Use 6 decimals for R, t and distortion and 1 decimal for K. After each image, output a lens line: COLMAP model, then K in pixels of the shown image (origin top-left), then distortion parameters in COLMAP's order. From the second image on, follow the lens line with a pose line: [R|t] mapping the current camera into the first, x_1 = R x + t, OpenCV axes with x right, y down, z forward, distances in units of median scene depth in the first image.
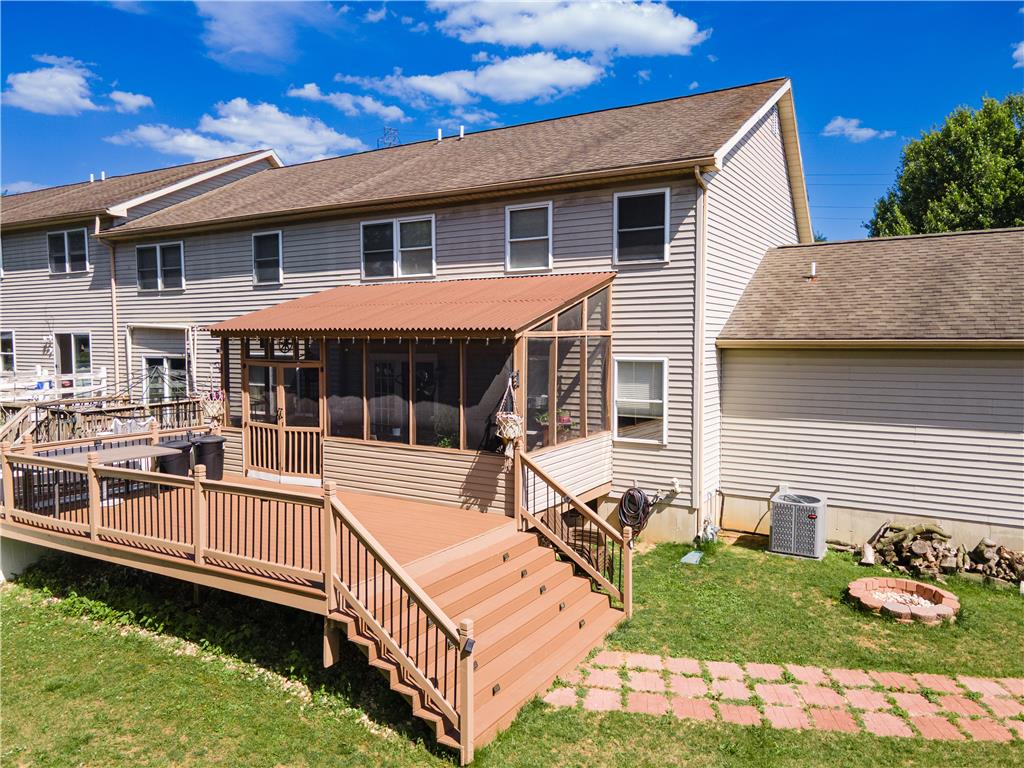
lens RADIAL K [[744.3, 0, 512.0], [0, 744.3, 384.0], [0, 0, 1]] dist [0.011103, 0.063565]
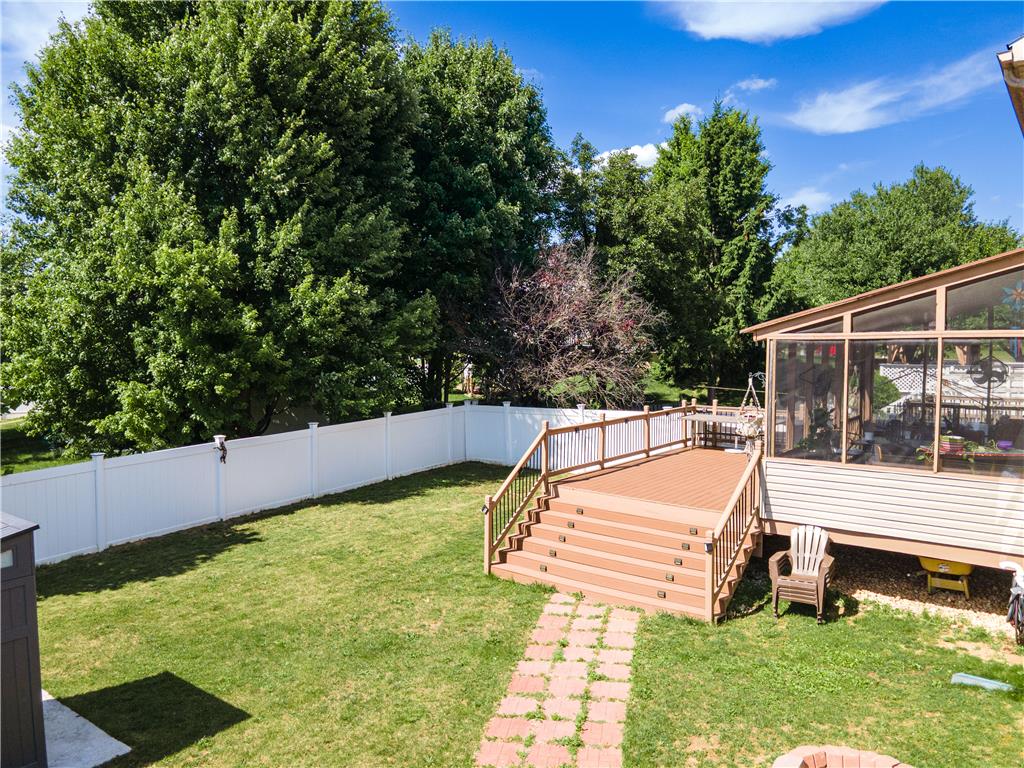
lens RADIAL K [[746.6, 0, 503.7], [0, 746.6, 387.8], [0, 0, 1]] dist [0.036338, 0.004097]
pose [[-0.106929, 0.061900, -0.992338, 0.909095], [-0.060074, 0.995834, 0.068591, -0.039569], [0.992450, 0.066948, -0.102765, 0.634707]]
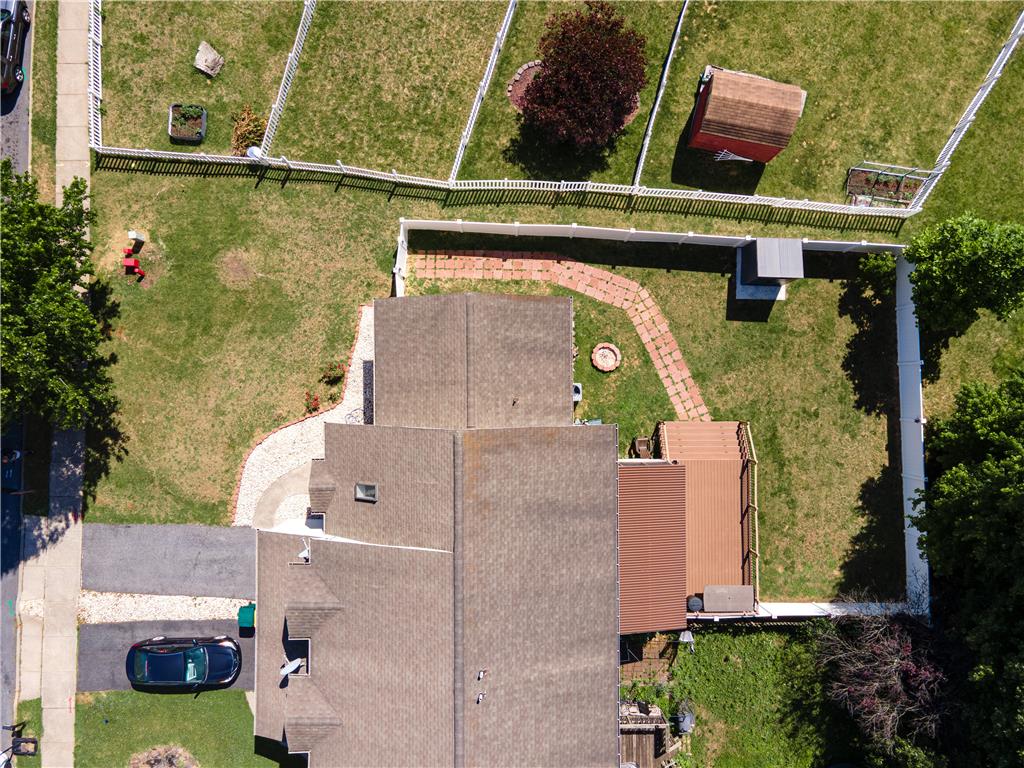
lens RADIAL K [[746.6, 0, 503.7], [0, 746.6, 387.8], [0, 0, 1]] dist [0.036338, 0.004097]
pose [[-0.522312, -0.852743, 0.004446, 0.516256], [0.050704, -0.025851, 0.998379, -2.539913], [-0.851246, 0.521691, 0.056740, 1.051711]]
